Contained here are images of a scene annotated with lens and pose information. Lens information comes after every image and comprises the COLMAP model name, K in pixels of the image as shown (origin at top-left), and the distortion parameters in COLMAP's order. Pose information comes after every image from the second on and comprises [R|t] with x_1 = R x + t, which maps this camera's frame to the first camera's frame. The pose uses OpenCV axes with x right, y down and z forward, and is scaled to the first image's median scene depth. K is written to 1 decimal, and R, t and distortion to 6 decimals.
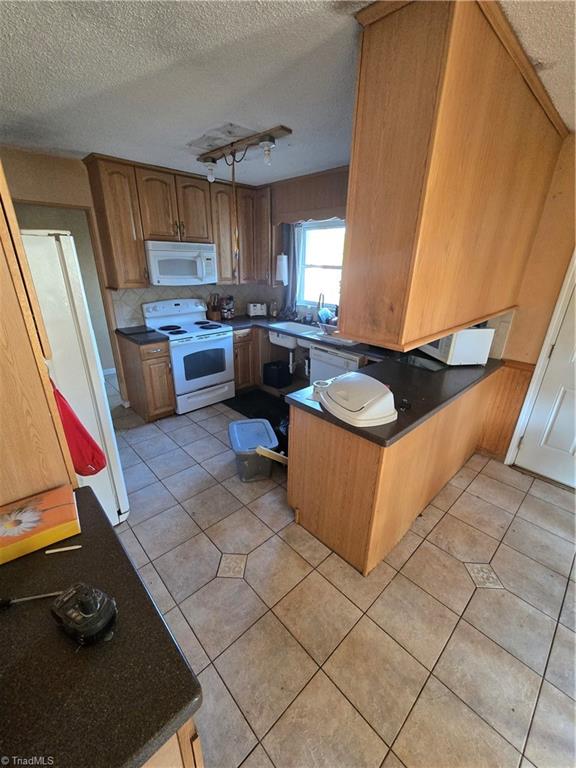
lens RADIAL K [[313.9, 0, 288.8], [0, 313.9, 384.1], [0, 0, 1]] dist [0.003865, -0.000691]
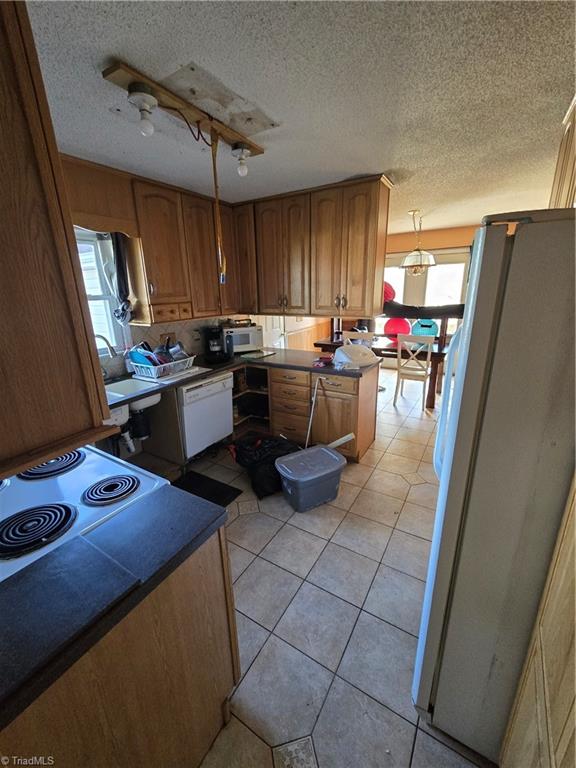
lens RADIAL K [[313.9, 0, 289.5], [0, 313.9, 381.1], [0, 0, 1]] dist [0.003865, -0.000691]
pose [[-0.253072, -0.296516, 0.920887, -0.969484], [0.372879, 0.848435, 0.375659, -0.459016], [-0.892701, 0.438448, -0.104151, 1.126537]]
